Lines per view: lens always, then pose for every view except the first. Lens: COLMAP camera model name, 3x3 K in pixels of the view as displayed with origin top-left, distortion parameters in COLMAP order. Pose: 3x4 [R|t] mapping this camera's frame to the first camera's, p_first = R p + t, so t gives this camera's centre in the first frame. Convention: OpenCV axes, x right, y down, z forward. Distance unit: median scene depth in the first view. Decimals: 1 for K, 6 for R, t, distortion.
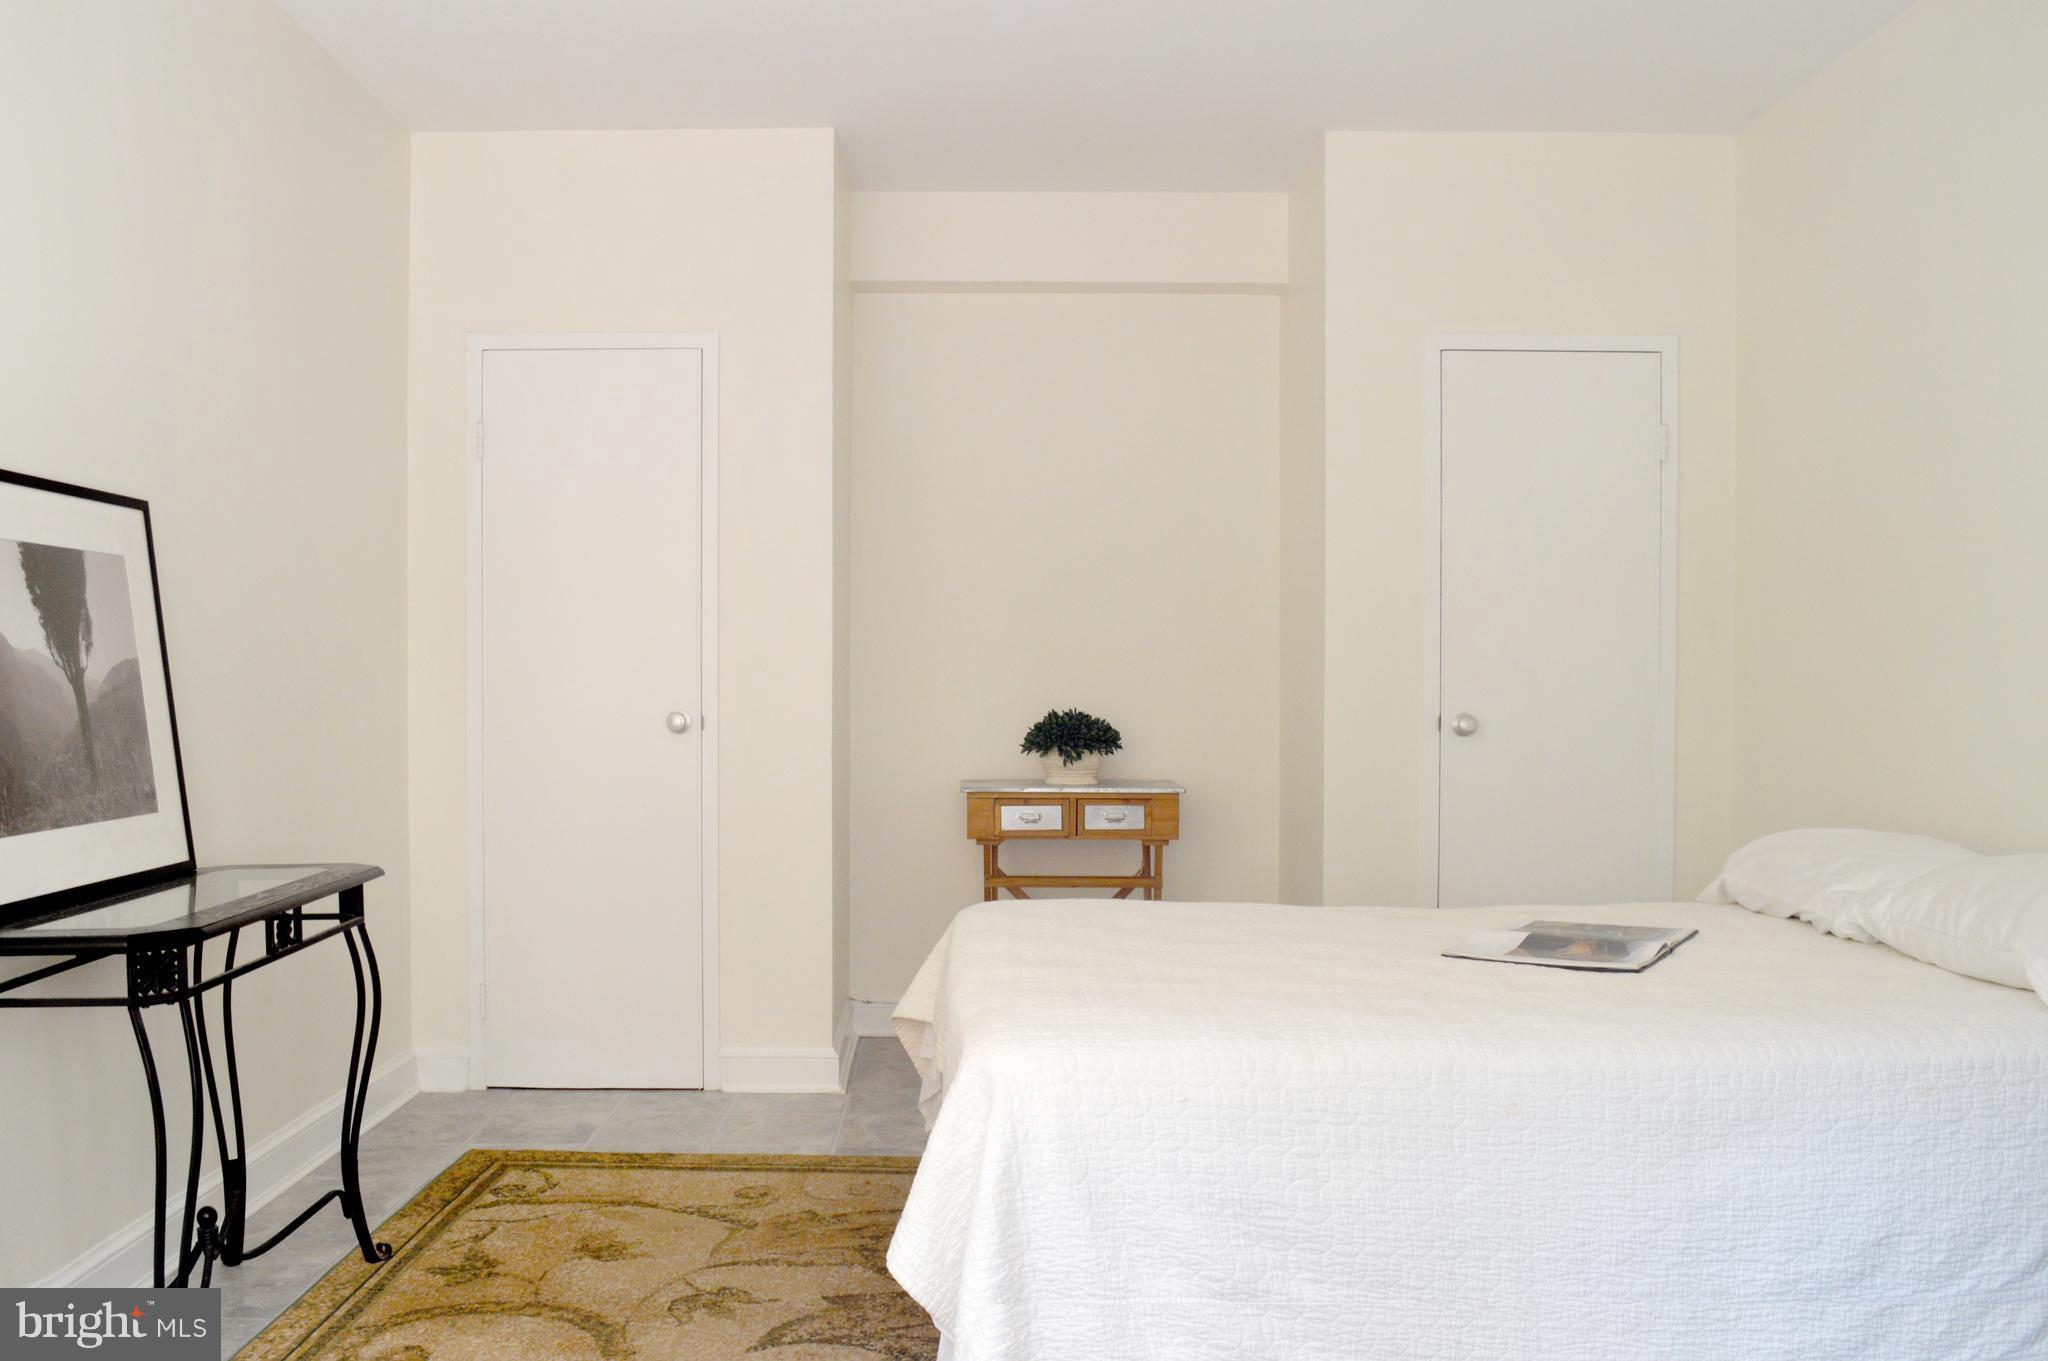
lens RADIAL K [[1768.4, 0, 1023.9], [0, 1768.4, 679.1], [0, 0, 1]] dist [-0.057489, -0.009405]
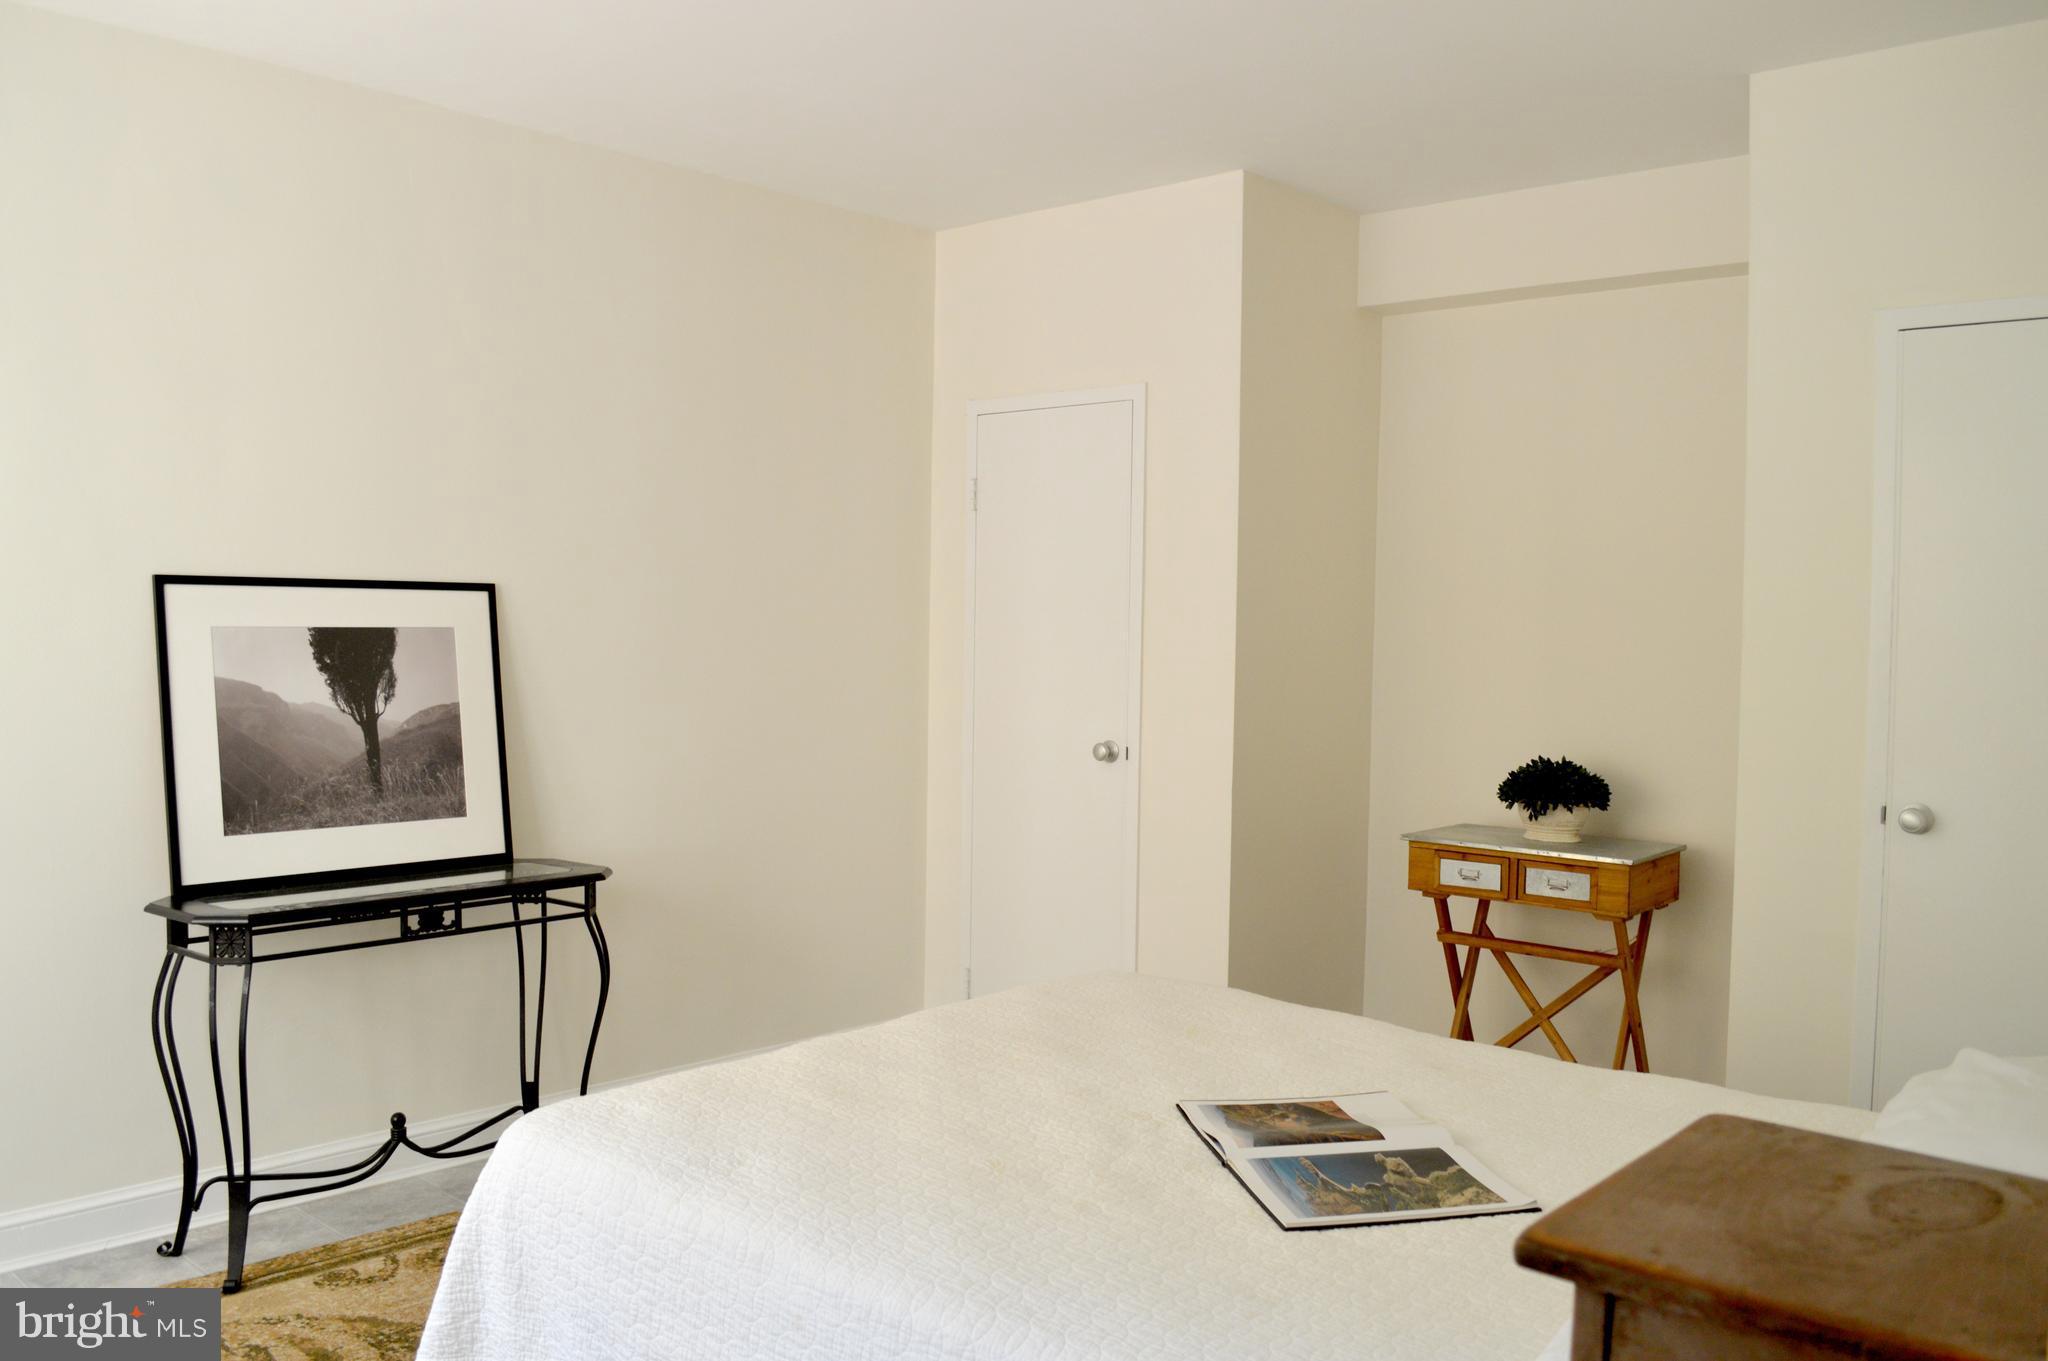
lens RADIAL K [[1640.2, 0, 1023.8], [0, 1640.2, 682.0], [0, 0, 1]] dist [-0.066355, 0.000191]
pose [[0.740251, 0.037203, -0.671301, 0.434954], [-0.018190, 0.999211, 0.035316, -0.052507], [0.672085, -0.013932, 0.740343, 0.228596]]
